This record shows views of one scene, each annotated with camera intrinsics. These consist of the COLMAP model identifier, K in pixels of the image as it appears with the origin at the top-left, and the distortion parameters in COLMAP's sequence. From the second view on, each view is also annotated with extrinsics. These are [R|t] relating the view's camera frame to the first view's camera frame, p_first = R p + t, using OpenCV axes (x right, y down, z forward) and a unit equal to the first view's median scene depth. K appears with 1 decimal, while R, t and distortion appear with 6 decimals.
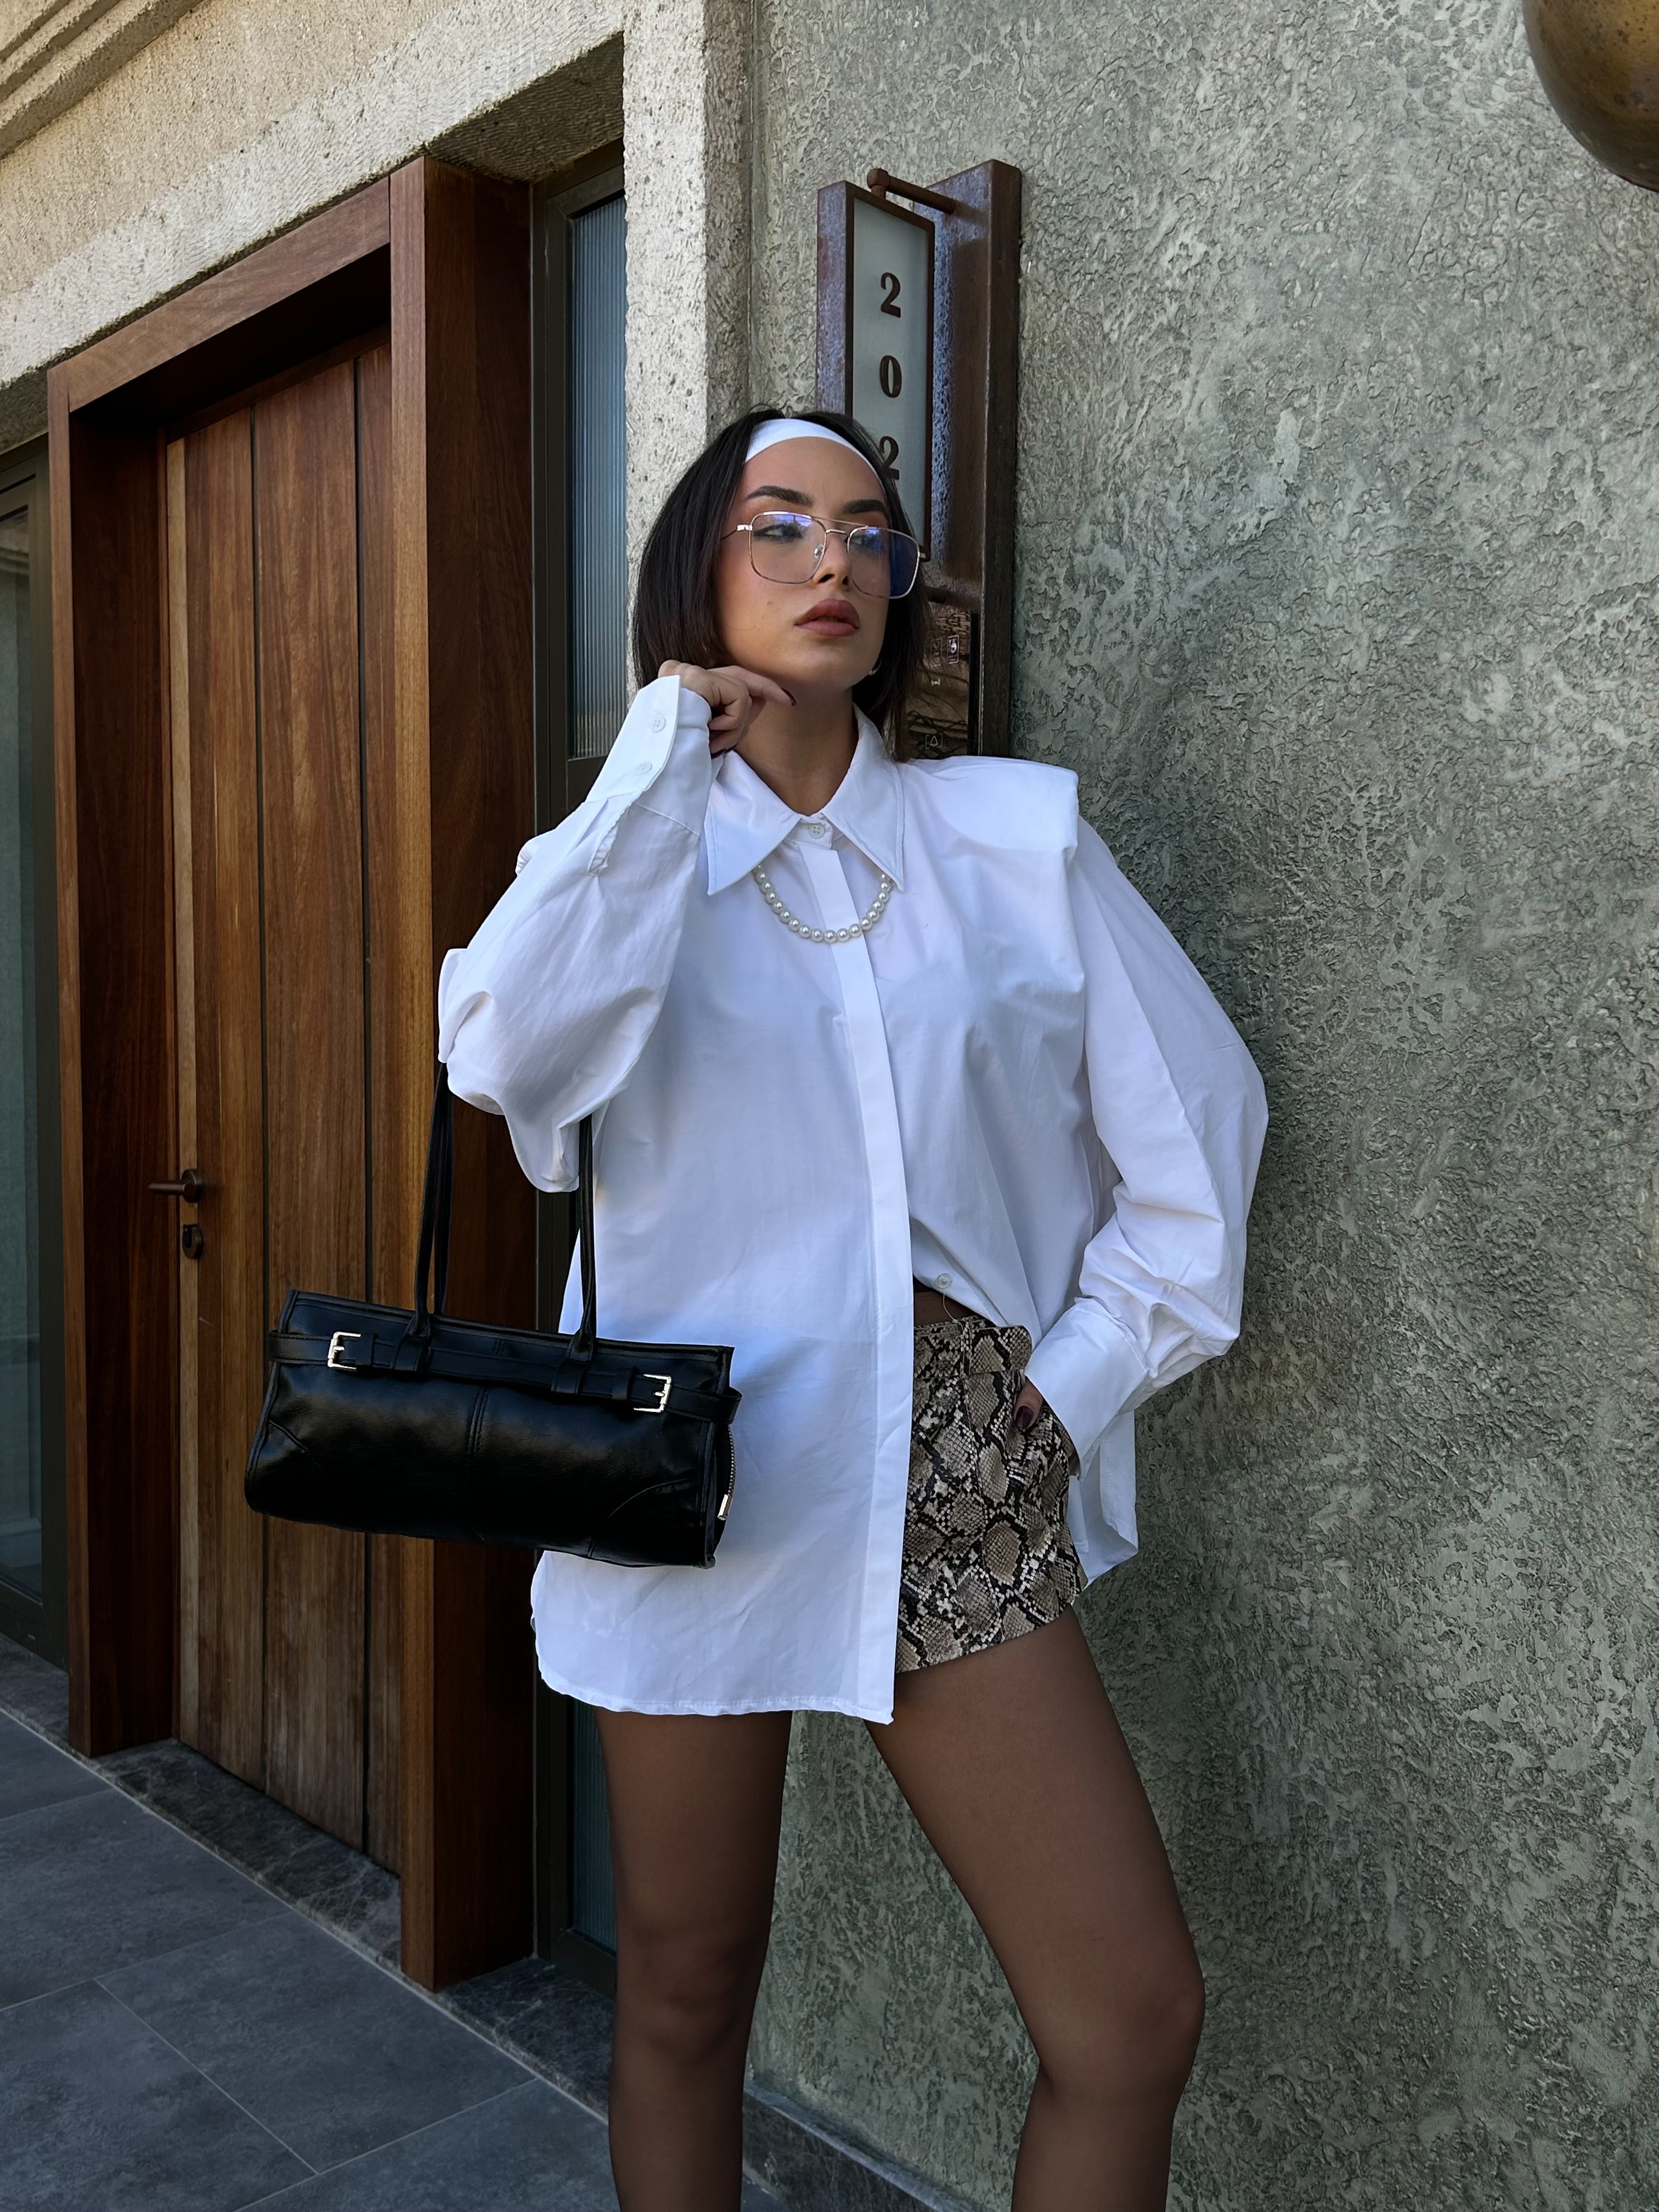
lens RADIAL K [[1969.3, 0, 865.1], [0, 1969.3, 1096.4], [0, 0, 1]] dist [0.020493, -0.013283]
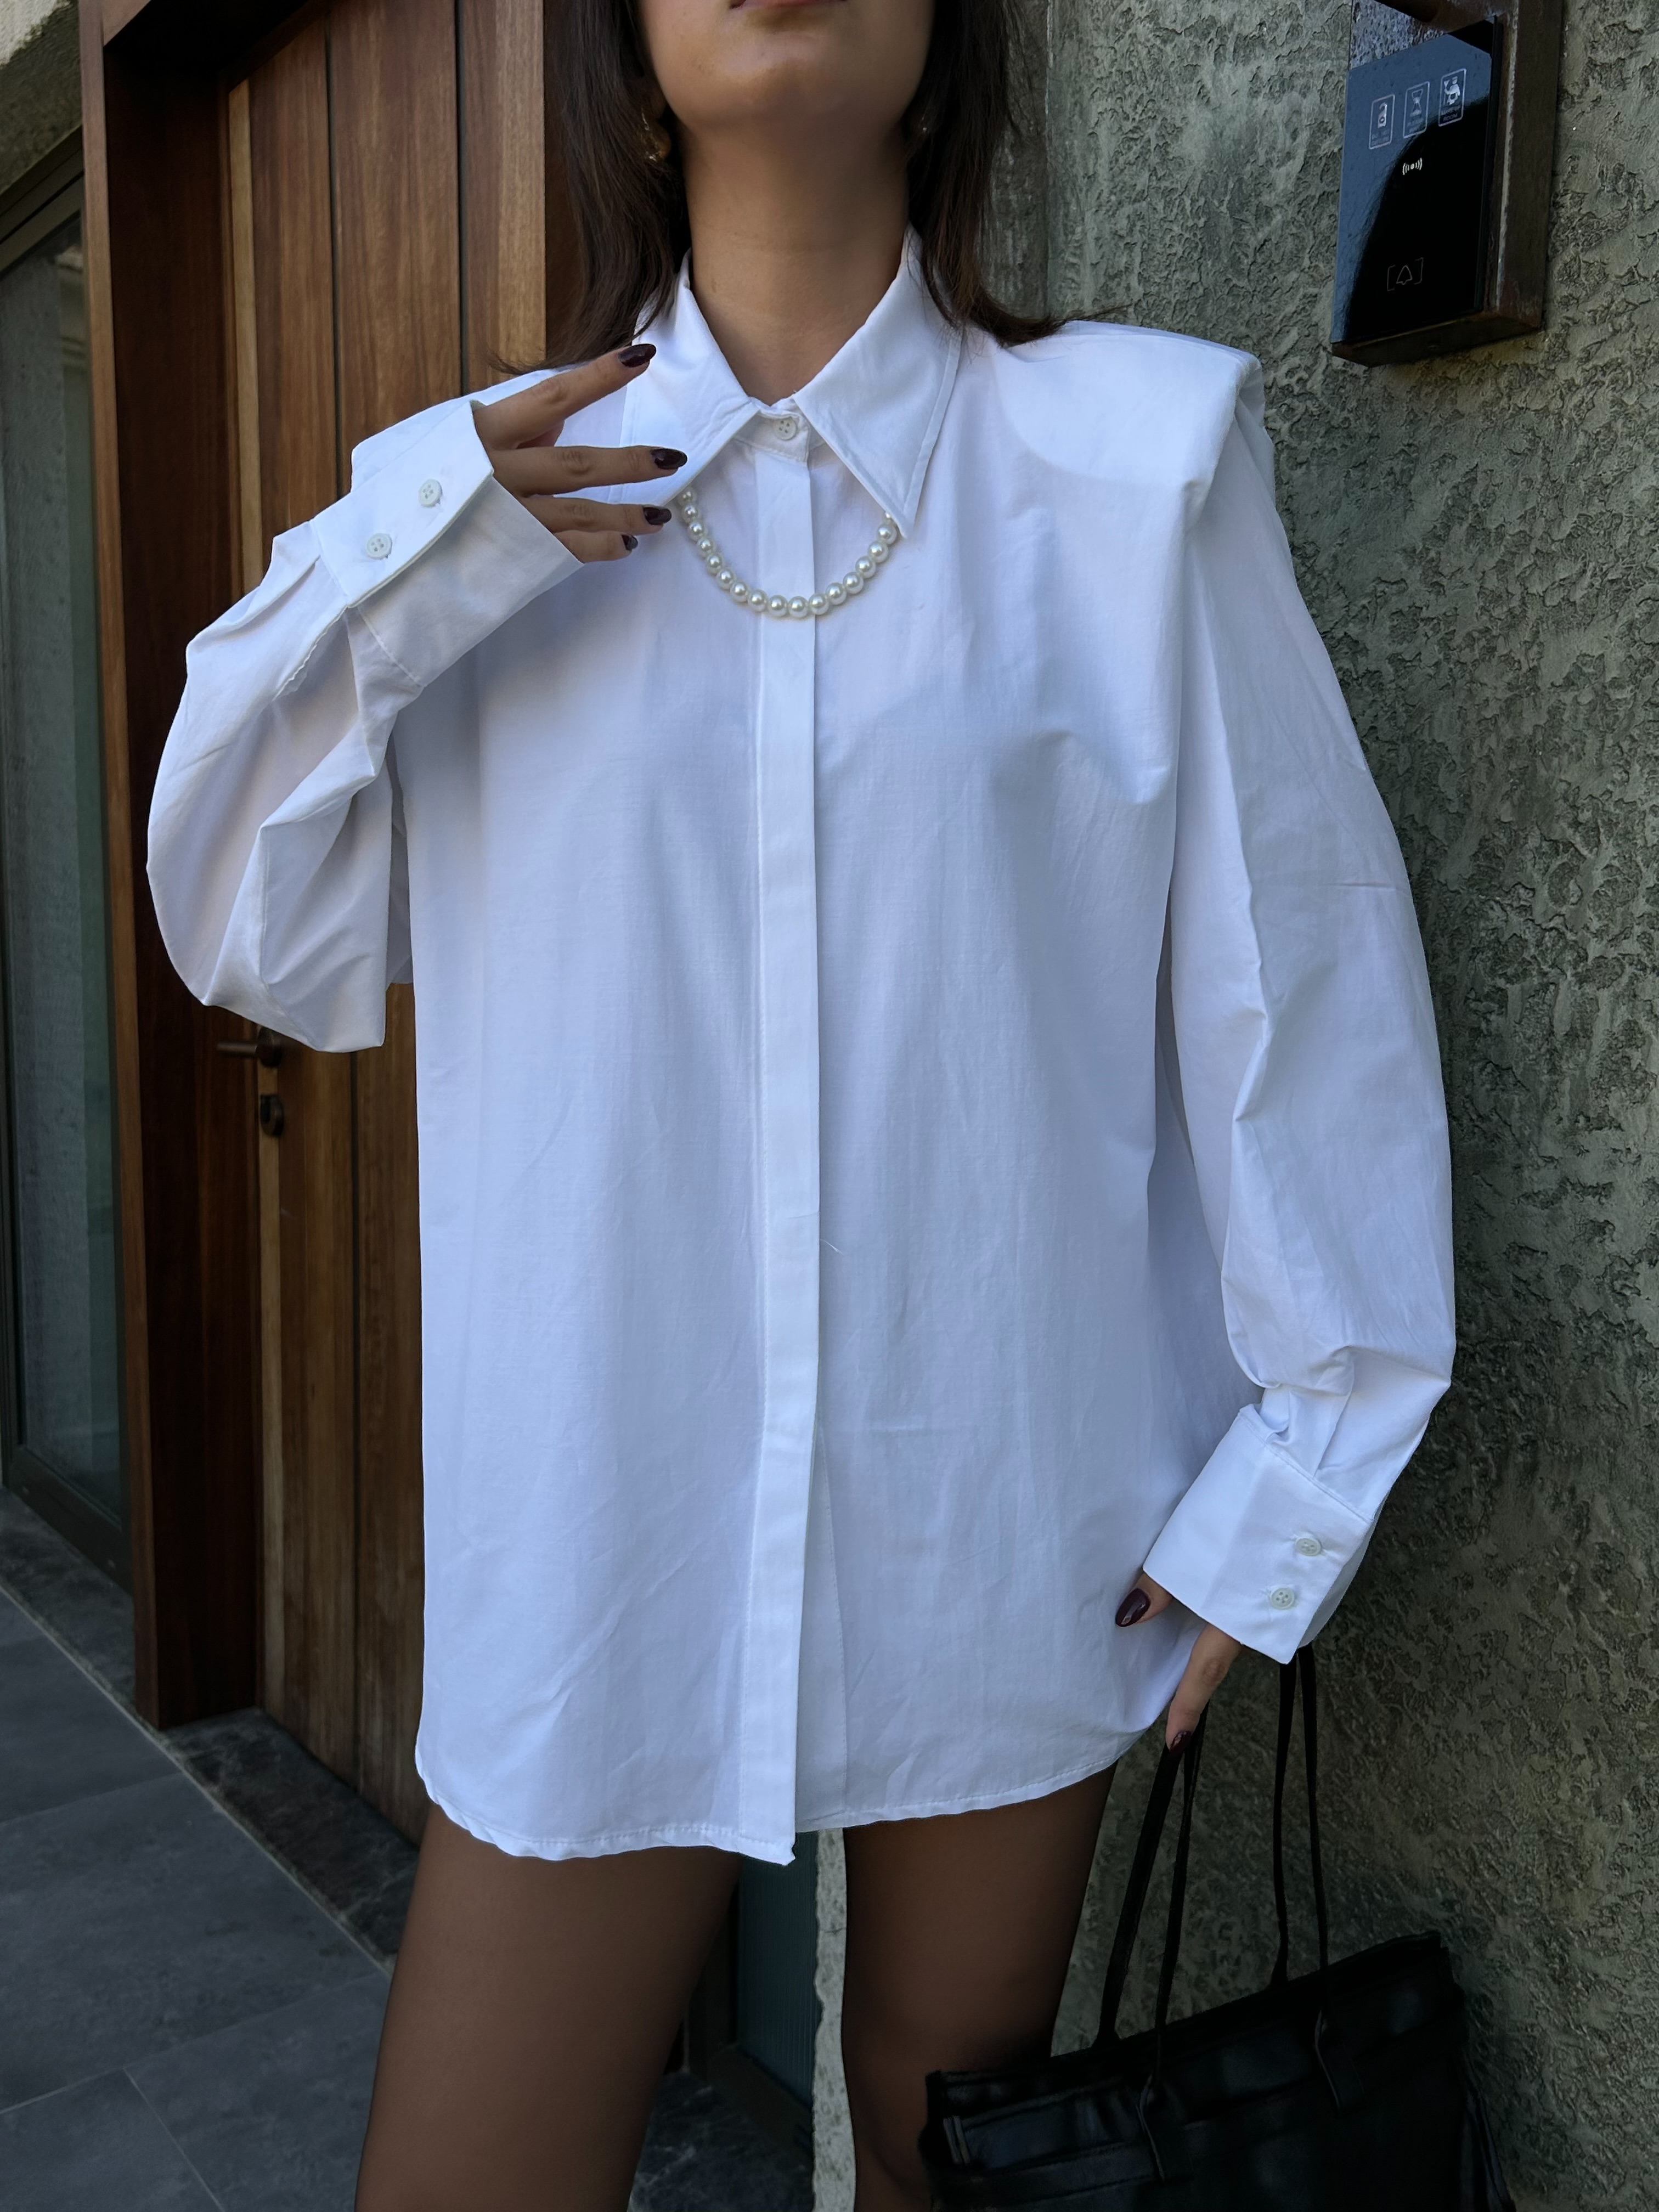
lens RADIAL K [[1940.7, 0, 830.0], [0, 1940.7, 1113.1], [0, 0, 1]] dist [0.013624, -0.004593]
pose [[0.995763, 0.018888, -0.089994, -0.076104], [-0.012149, 0.997120, 0.074858, 0.018890], [0.091149, -0.073448, 0.993125, 0.427656]]
